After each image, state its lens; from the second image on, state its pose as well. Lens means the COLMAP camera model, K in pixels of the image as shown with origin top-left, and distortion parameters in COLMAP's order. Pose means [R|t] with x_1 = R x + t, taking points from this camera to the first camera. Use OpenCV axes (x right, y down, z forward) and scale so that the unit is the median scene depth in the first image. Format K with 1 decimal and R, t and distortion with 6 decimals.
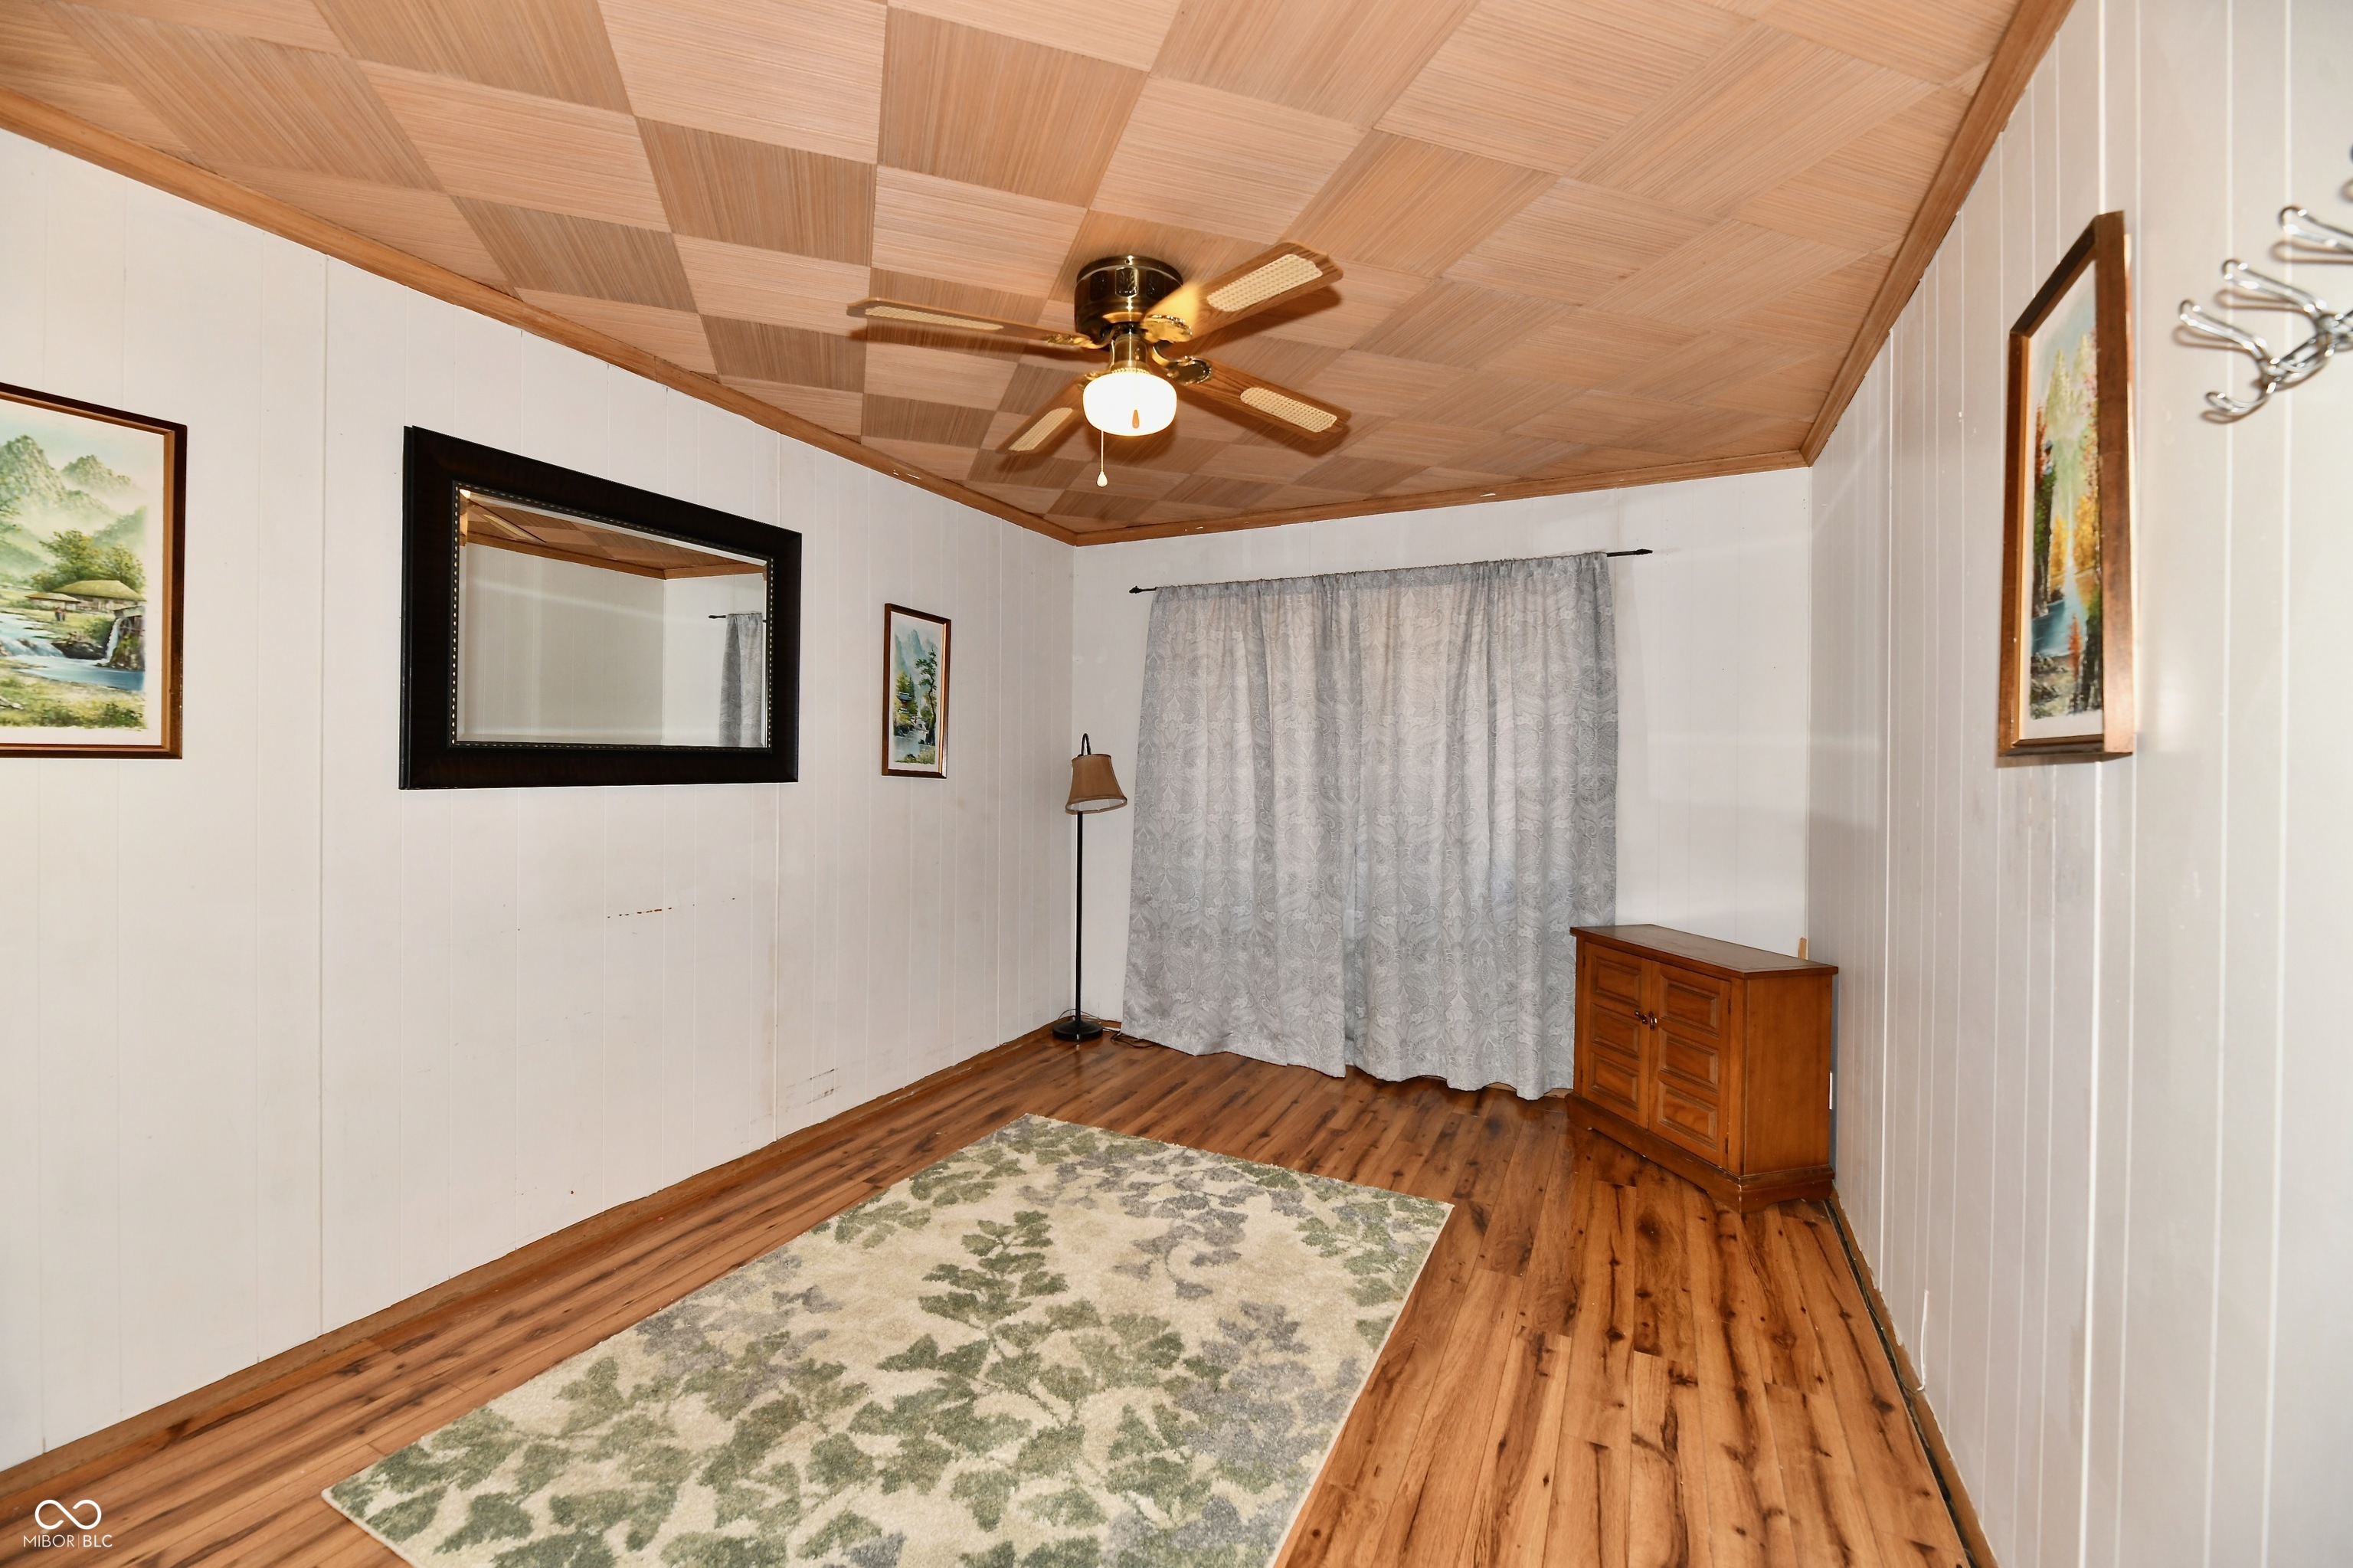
lens RADIAL K [[962.3, 0, 1169.9], [0, 962.3, 774.9], [0, 0, 1]] dist [-0.001124, -0.003014]
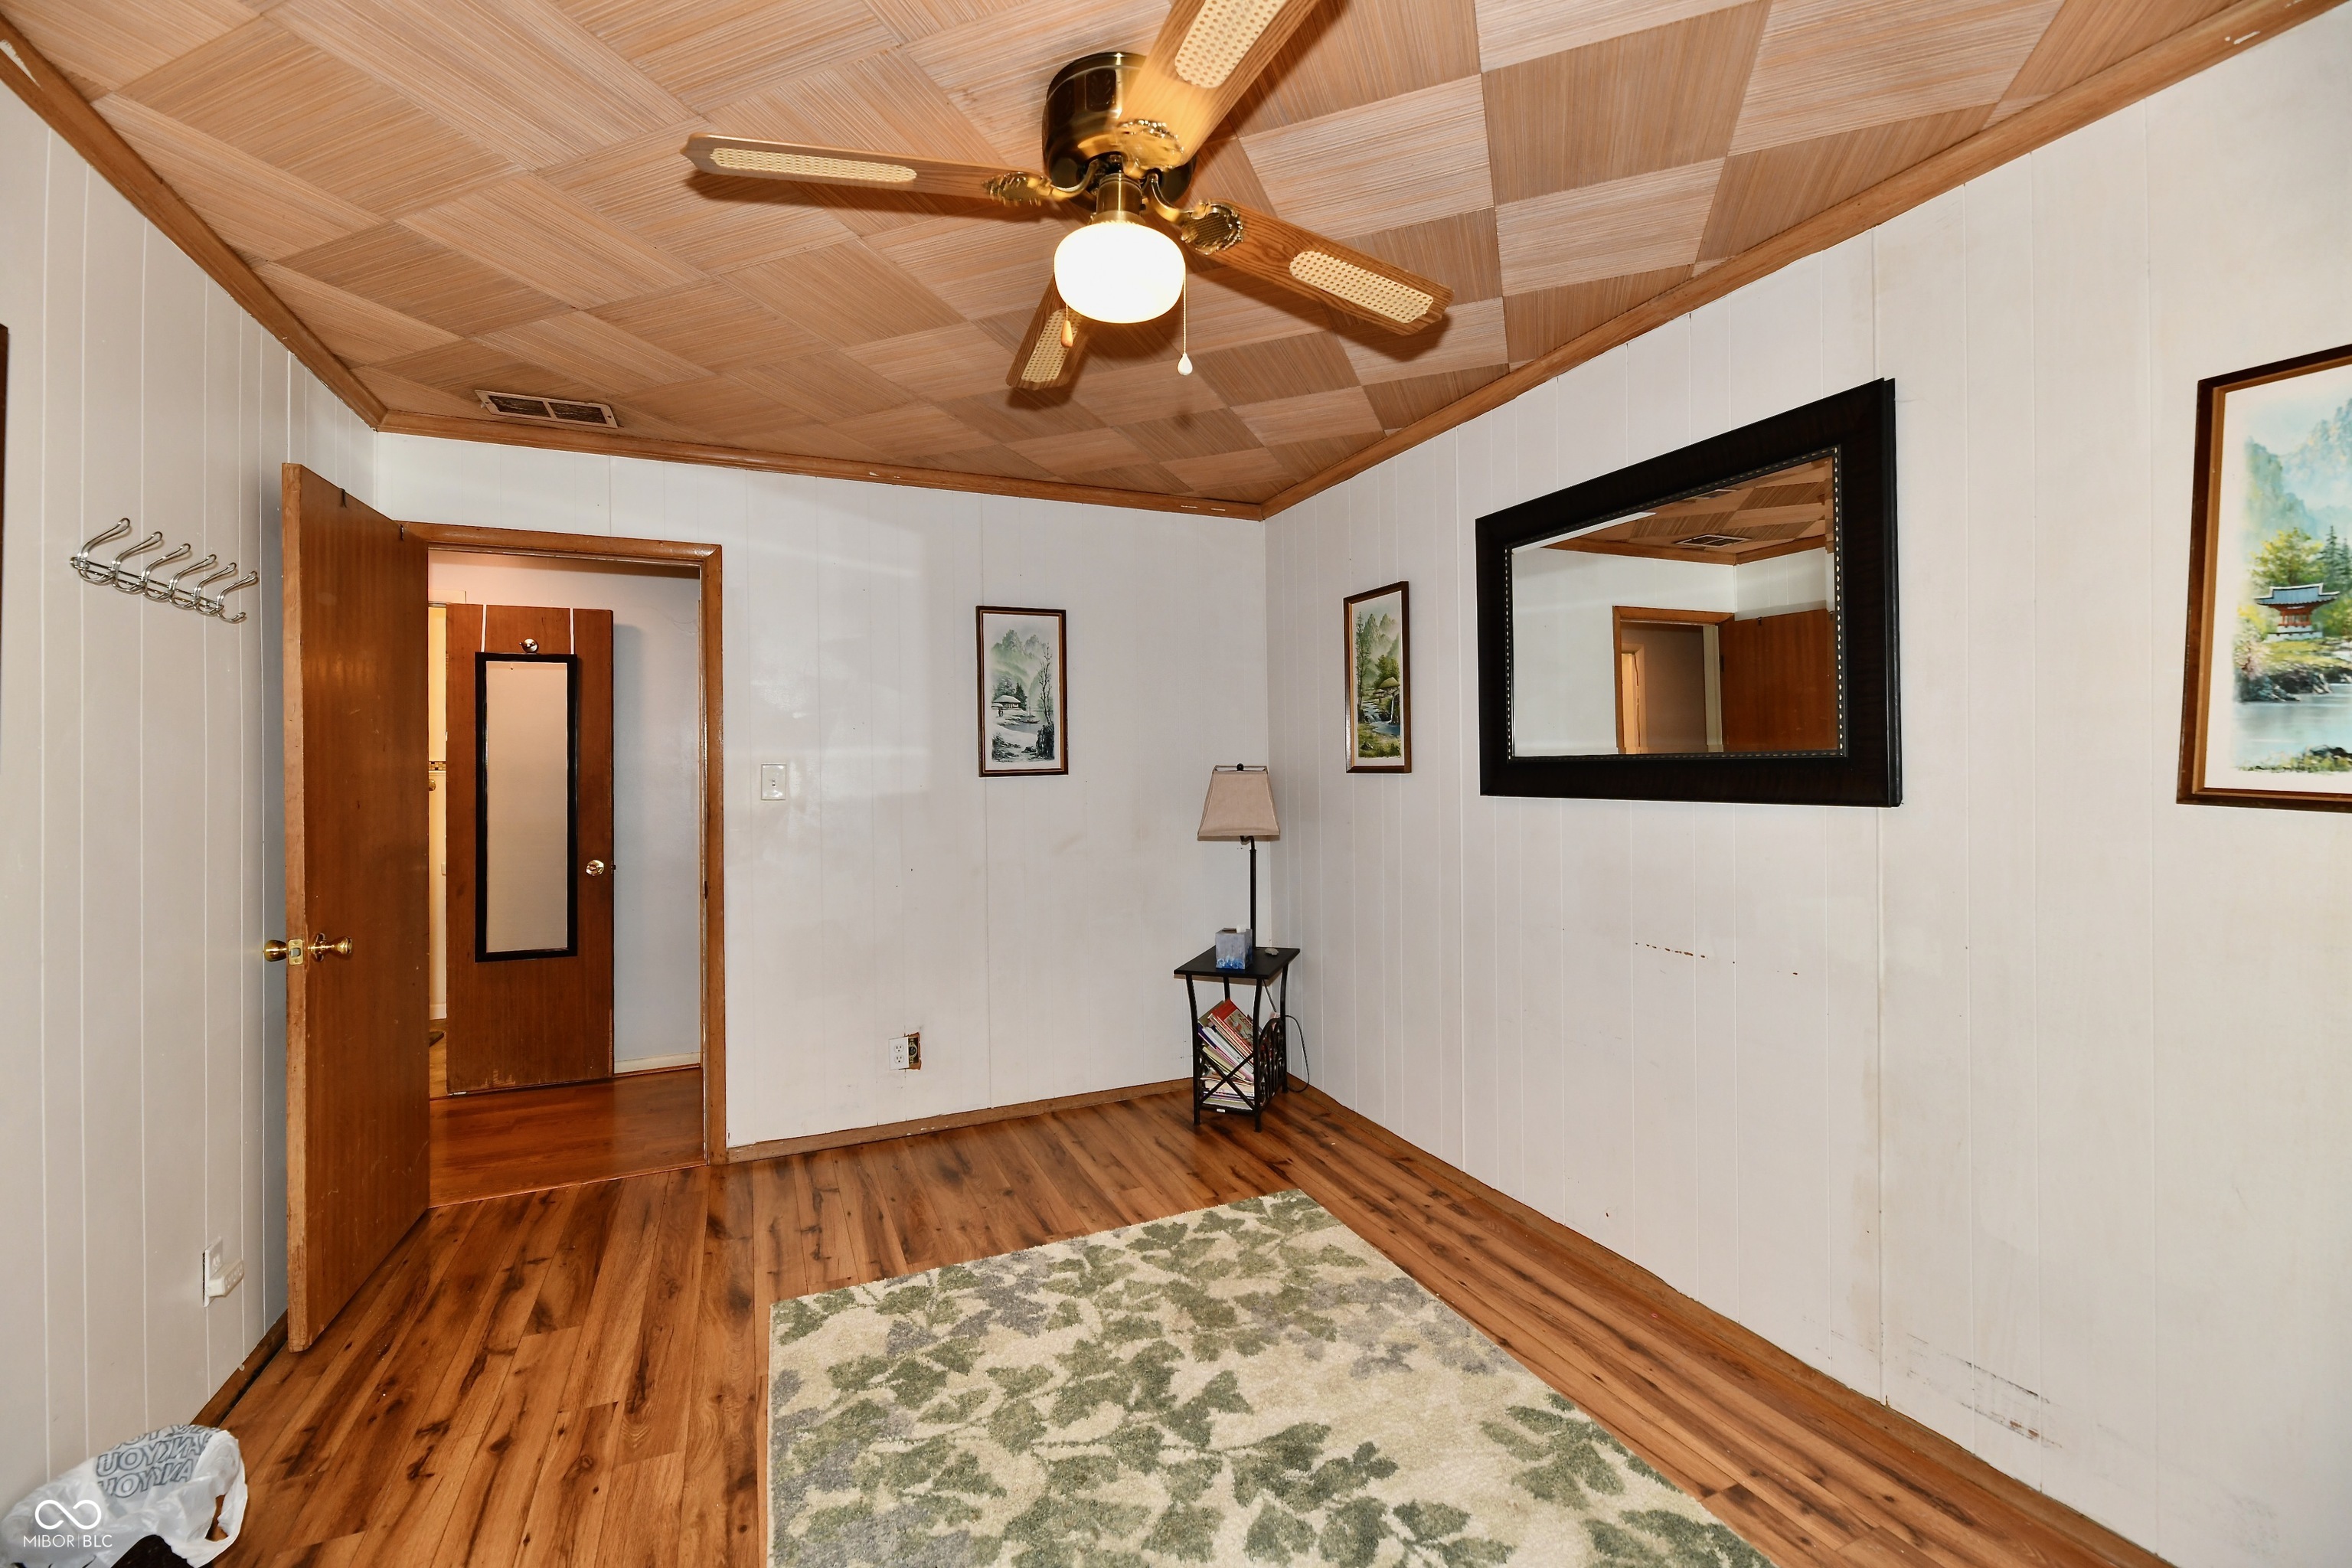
lens RADIAL K [[961.9, 0, 1166.0], [0, 961.9, 767.7], [0, 0, 1]] dist [-0.001124, -0.003014]
pose [[-0.645250, -0.003273, -0.763965, 0.527477], [-0.004551, 0.999990, -0.000441, -0.021889], [0.763958, 0.003193, -0.645258, 1.635079]]
